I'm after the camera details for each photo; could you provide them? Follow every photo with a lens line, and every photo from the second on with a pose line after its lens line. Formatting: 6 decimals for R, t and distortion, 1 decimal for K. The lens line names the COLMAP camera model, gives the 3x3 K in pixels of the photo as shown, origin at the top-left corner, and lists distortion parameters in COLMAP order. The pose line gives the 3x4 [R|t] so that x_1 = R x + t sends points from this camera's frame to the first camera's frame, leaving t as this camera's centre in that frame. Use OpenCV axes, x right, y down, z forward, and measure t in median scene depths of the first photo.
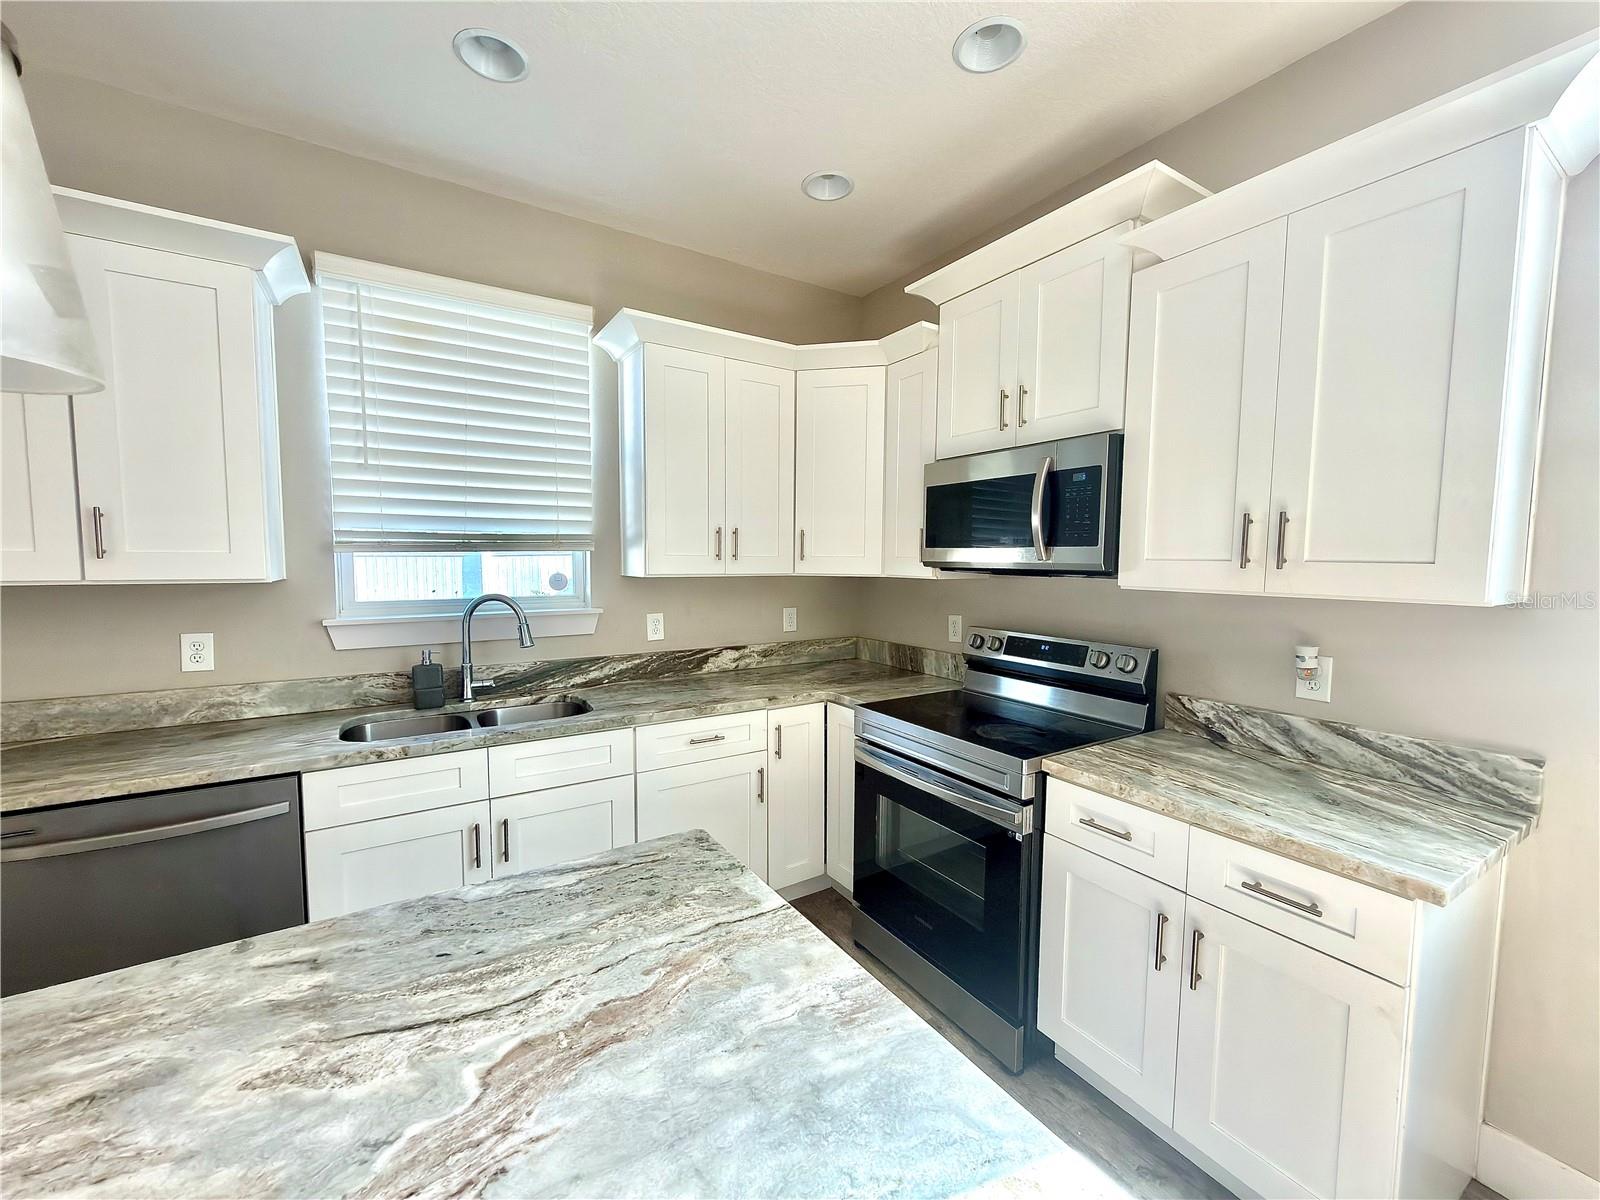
lens RADIAL K [[636.6, 0, 798.3], [0, 636.6, 605.2], [0, 0, 1]] dist [-0.000729, 0.000388]
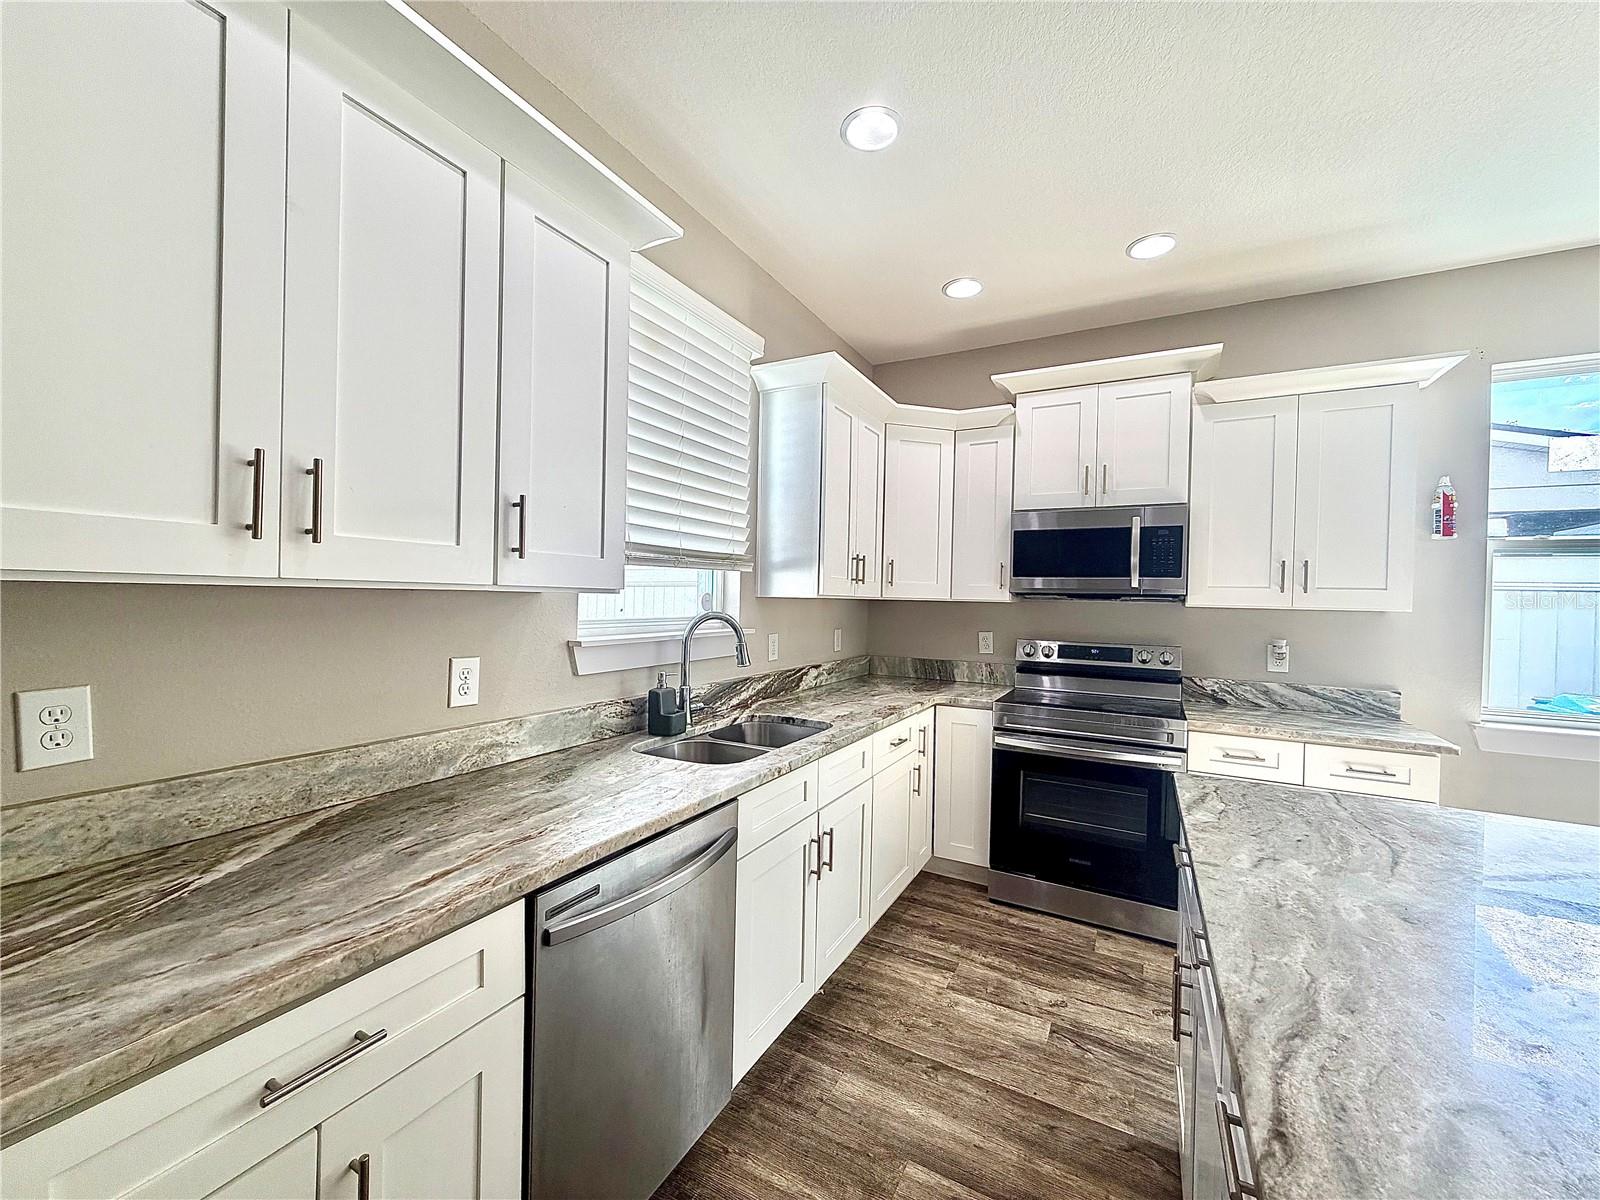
lens RADIAL K [[636.6, 0, 794.3], [0, 636.6, 602.2], [0, 0, 1]] dist [-0.000729, 0.000388]
pose [[0.878645, 0.008912, 0.477392, -1.071273], [0.020543, 0.998194, -0.056445, 0.031280], [-0.477033, 0.059402, 0.876875, 0.116338]]
